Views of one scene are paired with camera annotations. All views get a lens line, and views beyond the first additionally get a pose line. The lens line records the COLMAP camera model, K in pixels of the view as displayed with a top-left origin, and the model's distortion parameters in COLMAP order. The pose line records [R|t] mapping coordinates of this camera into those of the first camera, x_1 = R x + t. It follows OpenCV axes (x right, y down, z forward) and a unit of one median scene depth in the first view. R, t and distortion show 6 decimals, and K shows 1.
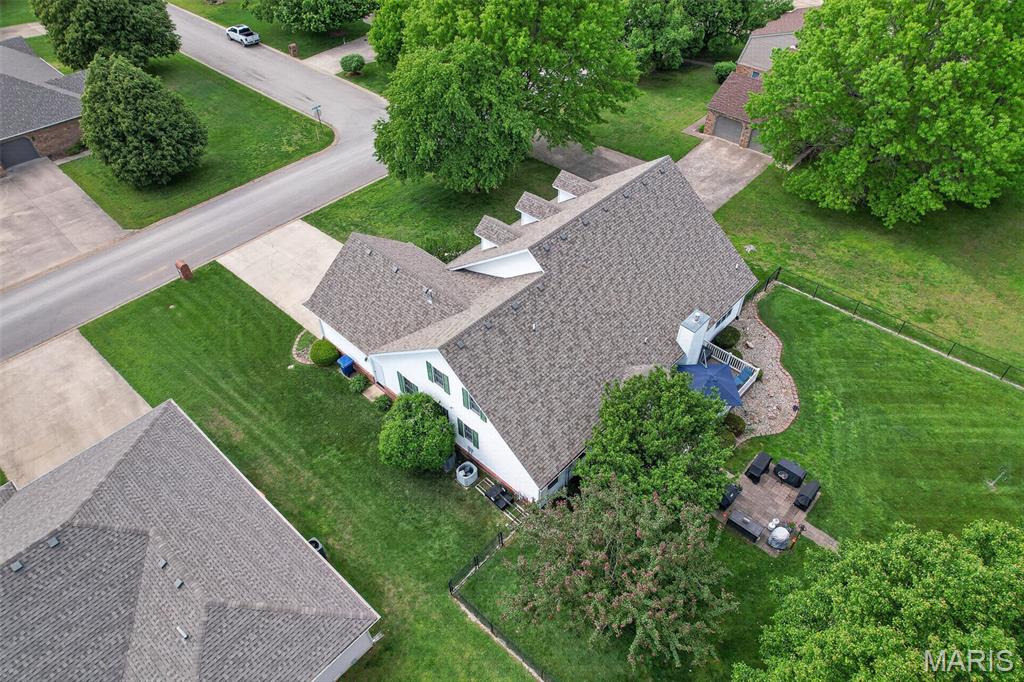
lens RADIAL K [[654.3, 0, 513.5], [0, 654.3, 339.1], [0, 0, 1]] dist [-0.079168, 0.069338]
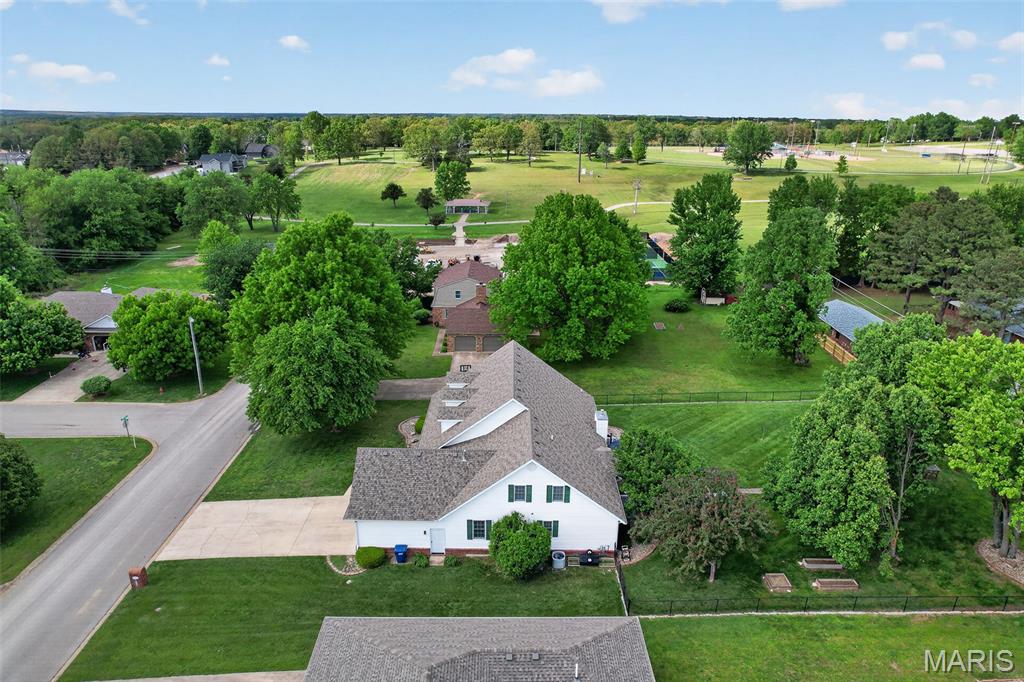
lens RADIAL K [[654.3, 0, 513.5], [0, 654.3, 339.1], [0, 0, 1]] dist [-0.079168, 0.069338]
pose [[0.732645, -0.212457, 0.646601, -0.653211], [0.466392, 0.848629, -0.249616, 0.083899], [-0.495692, 0.484449, 0.720832, -0.083763]]
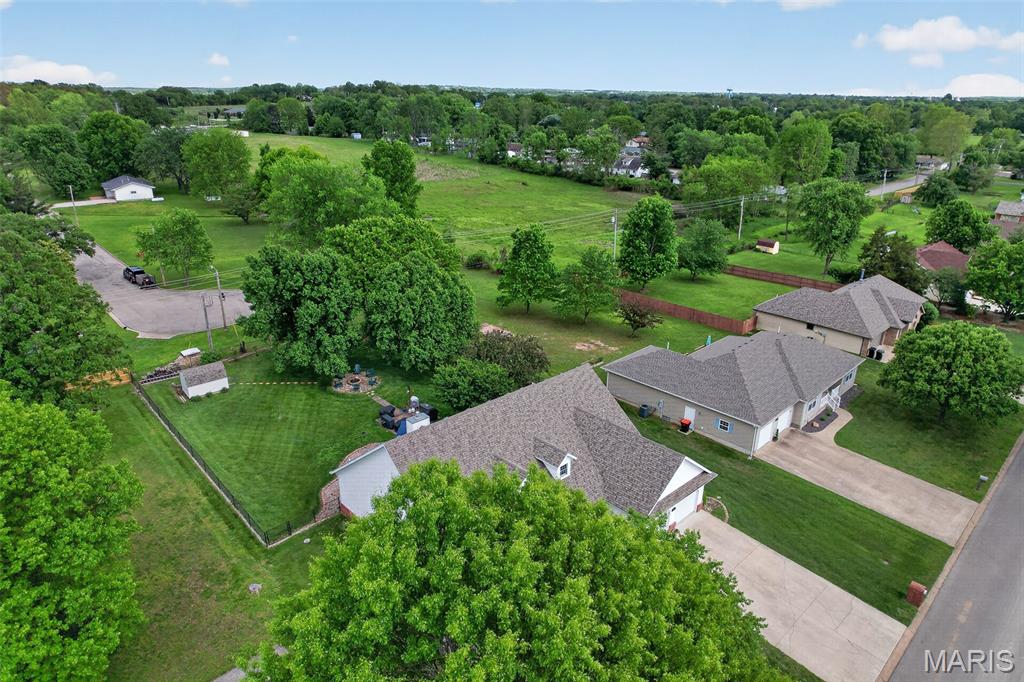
lens RADIAL K [[654.3, 0, 513.5], [0, 654.3, 339.1], [0, 0, 1]] dist [-0.079168, 0.069338]
pose [[-0.997590, -0.030835, 0.062162, -0.012007], [0.043854, 0.414082, 0.909182, -1.085669], [-0.053775, 0.909717, -0.411732, 1.100399]]
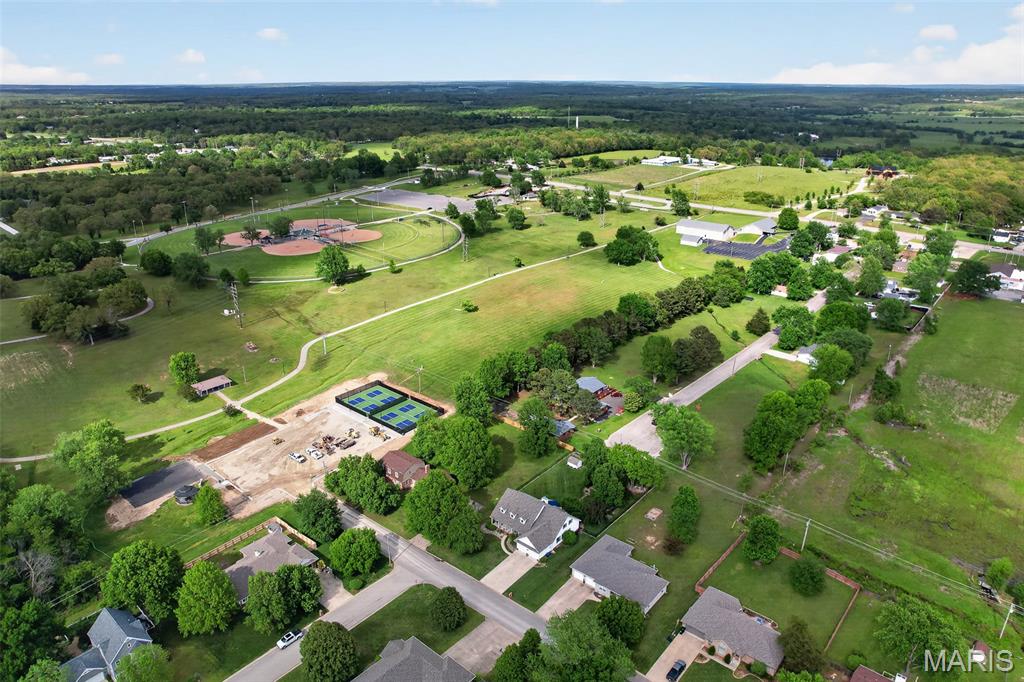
lens RADIAL K [[682.1, 0, 518.6], [0, 682.1, 339.8], [0, 0, 1]] dist [-0.073688, 0.061056]
pose [[-0.043821, -0.355411, 0.933682, -3.425134], [0.697765, 0.657965, 0.283206, -2.009764], [-0.714985, 0.663902, 0.219161, -0.711711]]
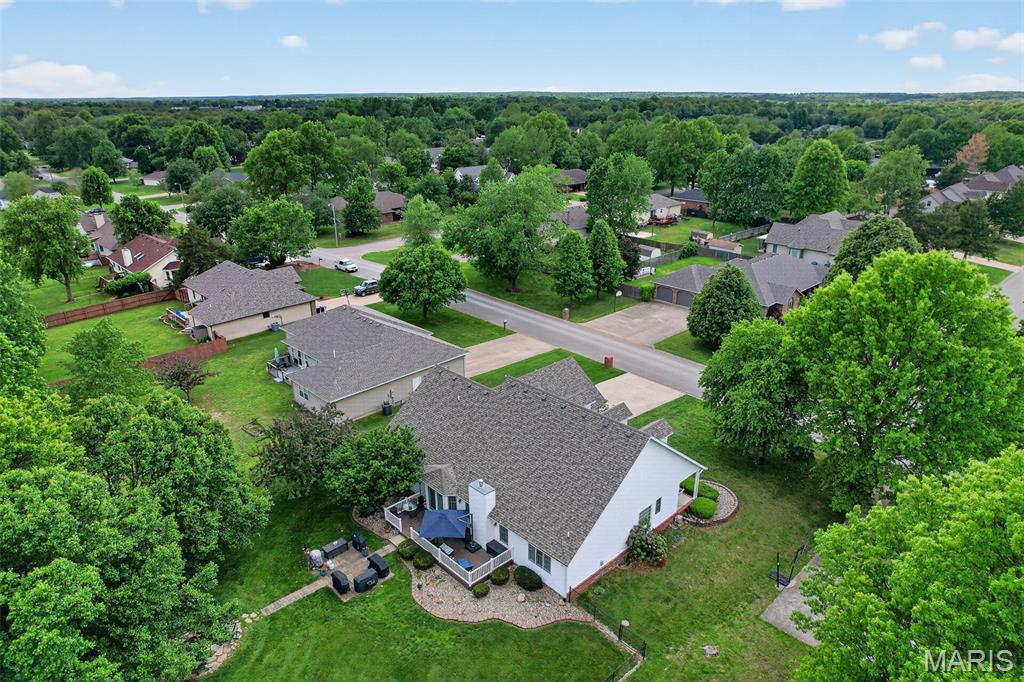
lens RADIAL K [[654.3, 0, 513.5], [0, 654.3, 339.1], [0, 0, 1]] dist [-0.079168, 0.069338]
pose [[-0.057445, 0.358491, -0.931764, 1.007729], [-0.694927, 0.655724, 0.295130, -0.468675], [0.716782, 0.664462, 0.211457, 0.466794]]
